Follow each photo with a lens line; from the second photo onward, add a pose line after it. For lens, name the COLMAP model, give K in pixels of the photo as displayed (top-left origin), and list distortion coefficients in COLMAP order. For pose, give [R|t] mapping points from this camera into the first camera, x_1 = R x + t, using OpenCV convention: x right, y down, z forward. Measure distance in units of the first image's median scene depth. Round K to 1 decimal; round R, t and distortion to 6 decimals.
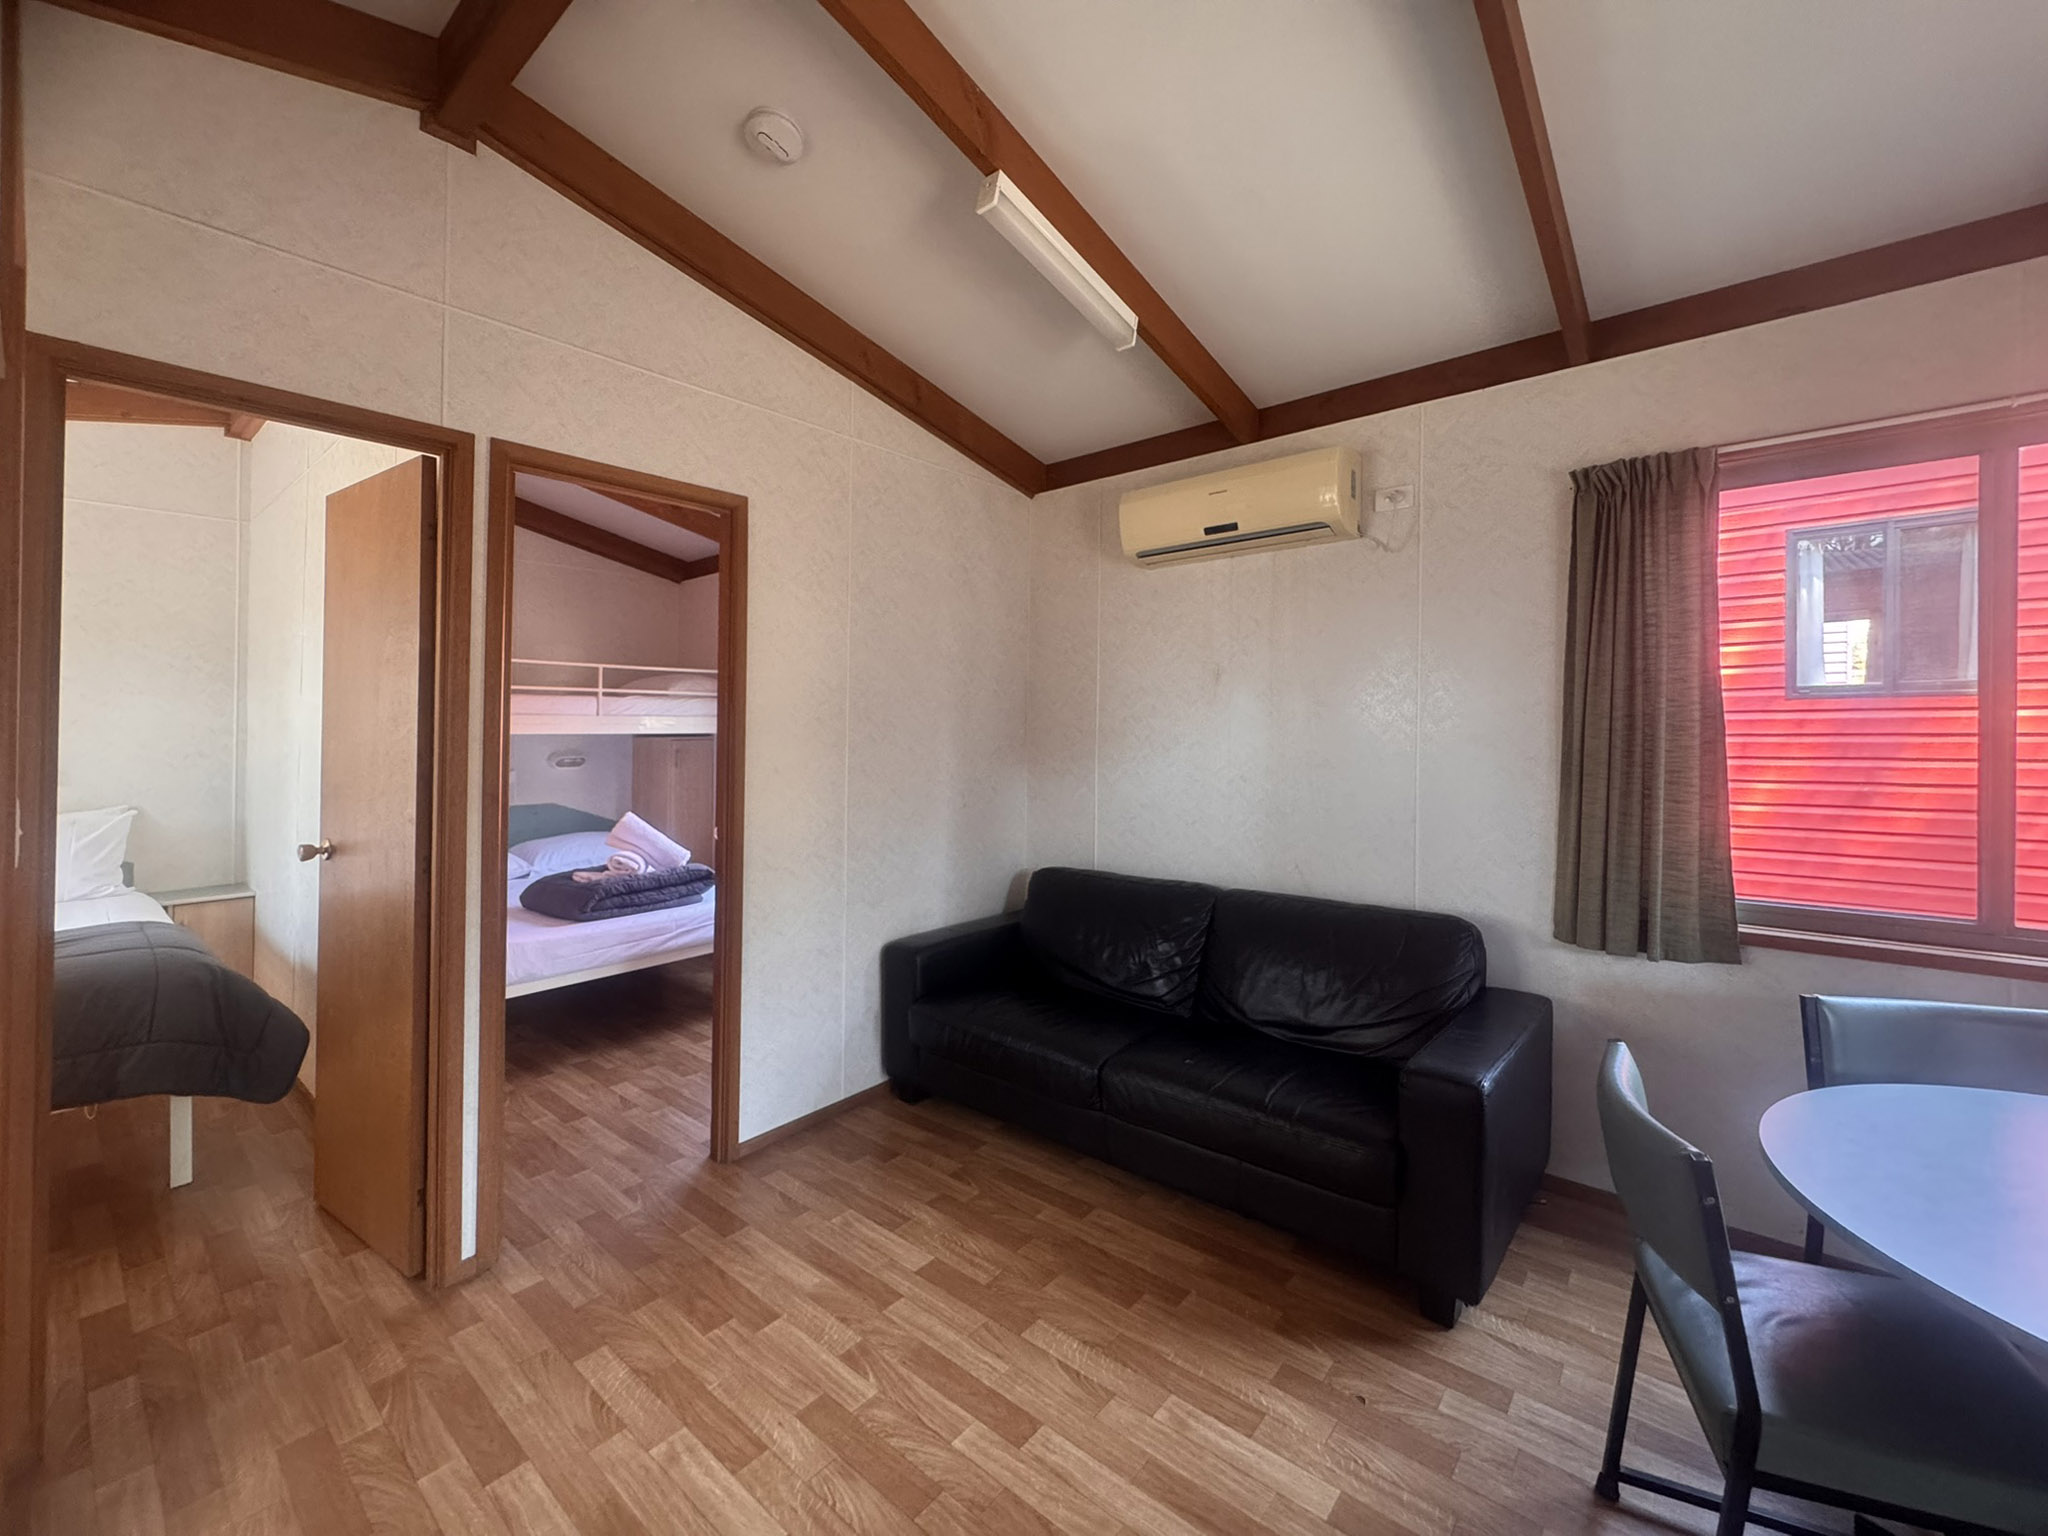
lens RADIAL K [[839.2, 0, 1024.0], [0, 839.2, 711.6], [0, 0, 1]] dist [-0.000695, -0.000078]
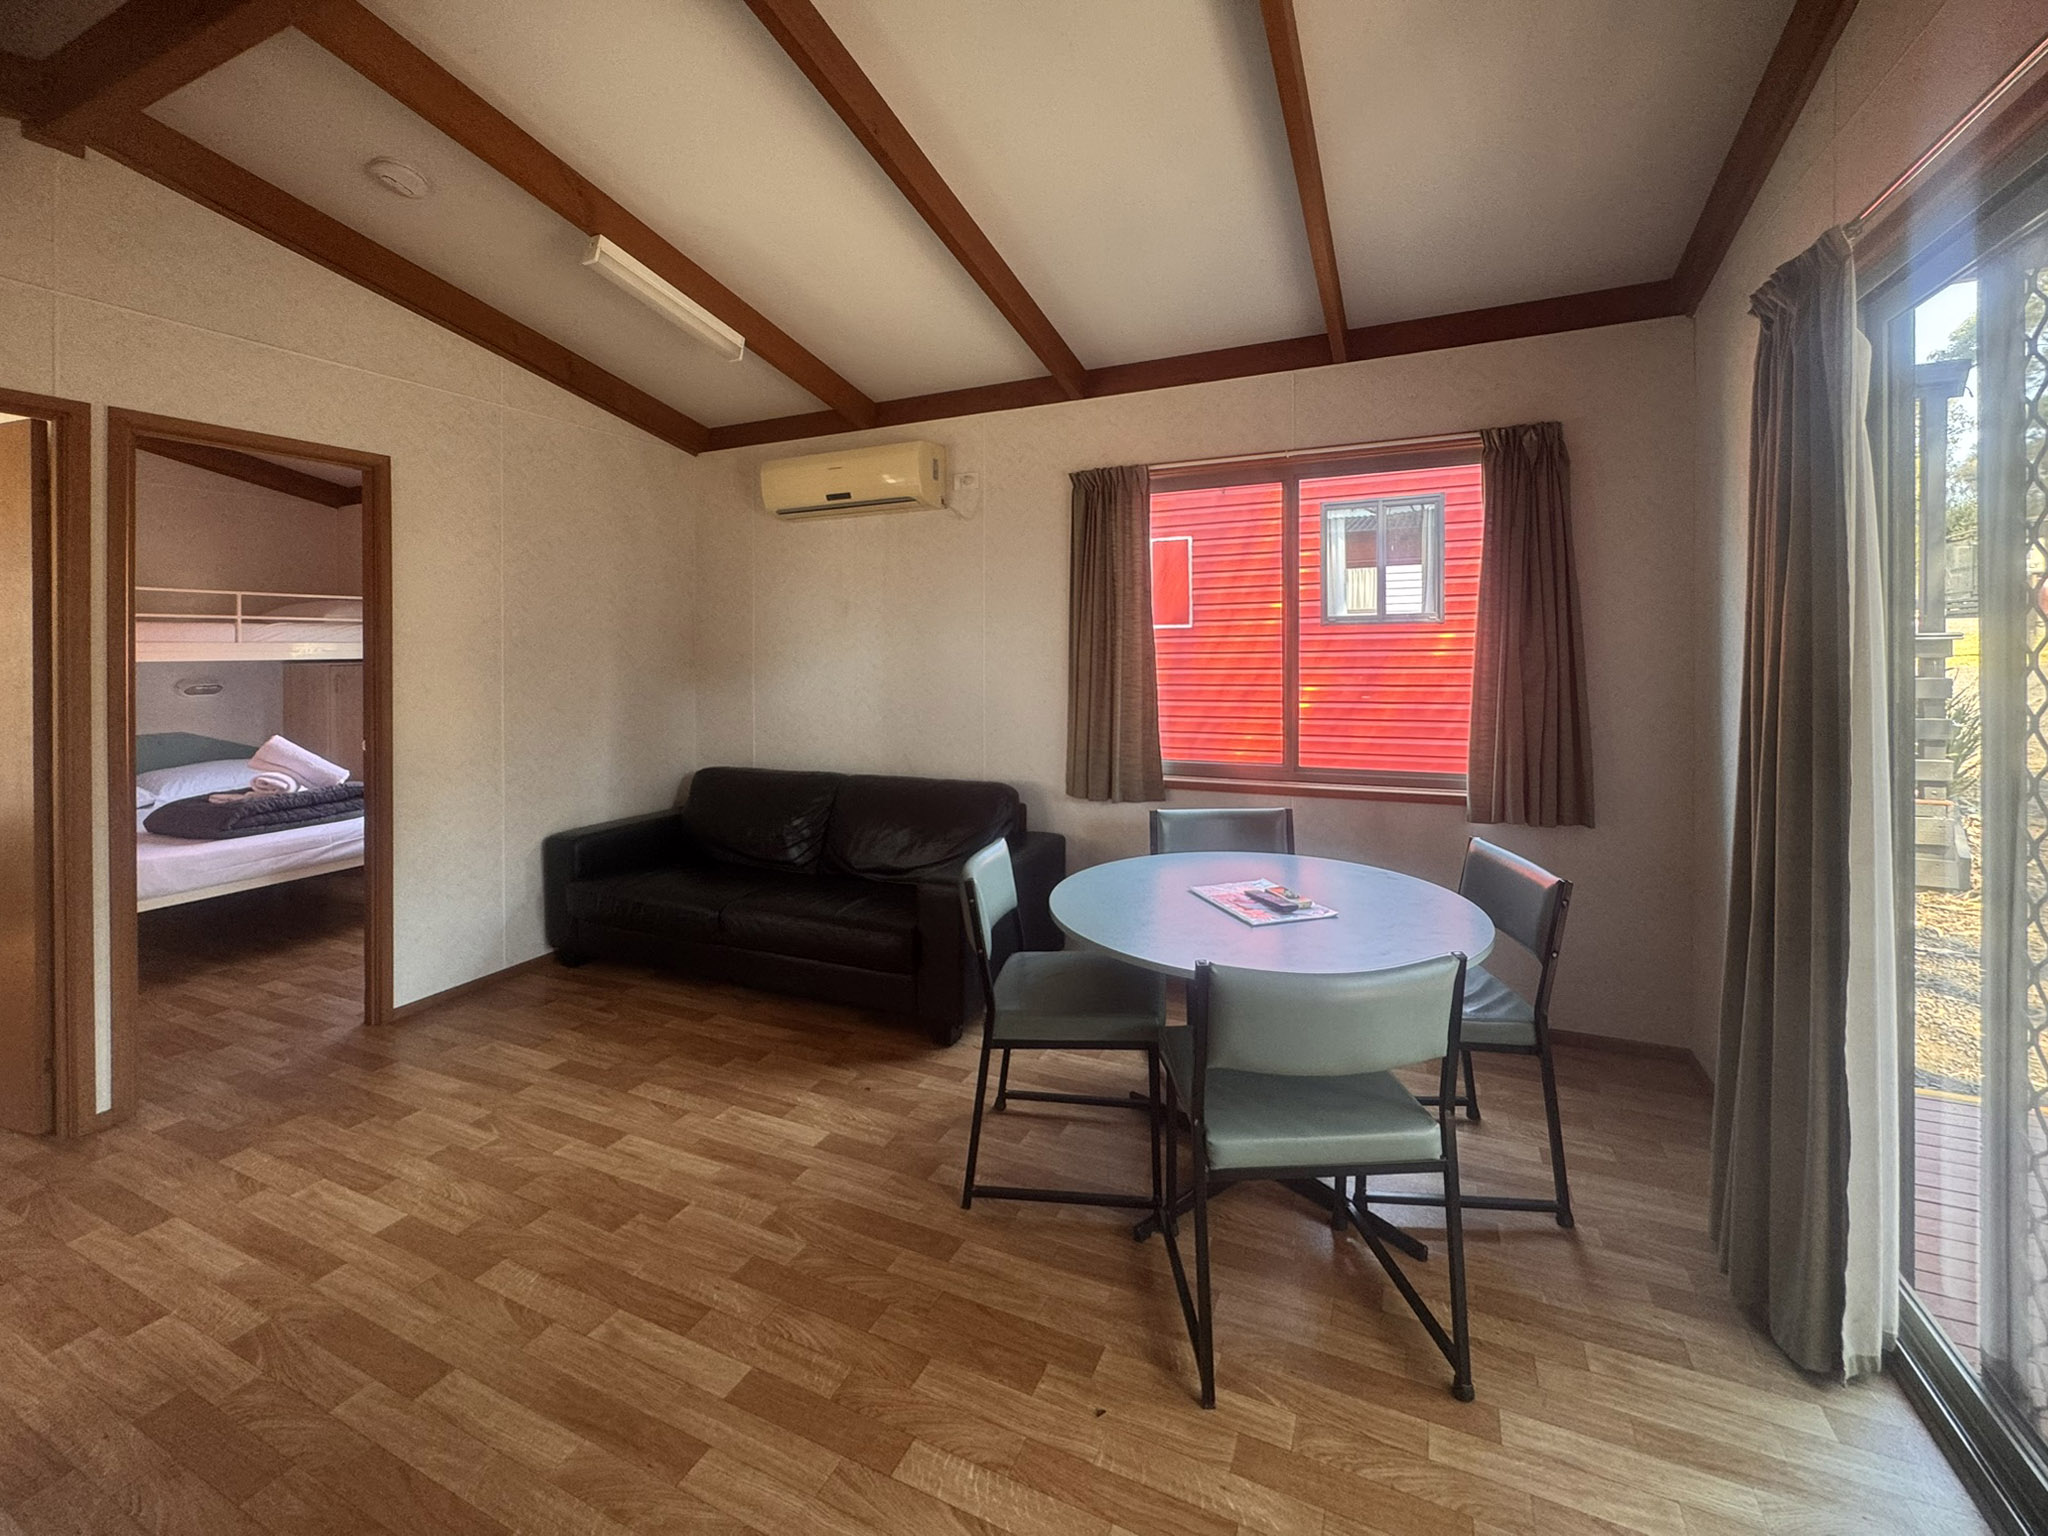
lens RADIAL K [[837.7, 0, 1073.0], [0, 837.7, 651.7], [0, 0, 1]] dist [-0.000525, -0.000196]
pose [[0.952448, -0.007939, 0.304597, 0.216030], [0.000444, 0.999696, 0.024669, -0.012300], [-0.304700, -0.023361, 0.952162, -0.399733]]
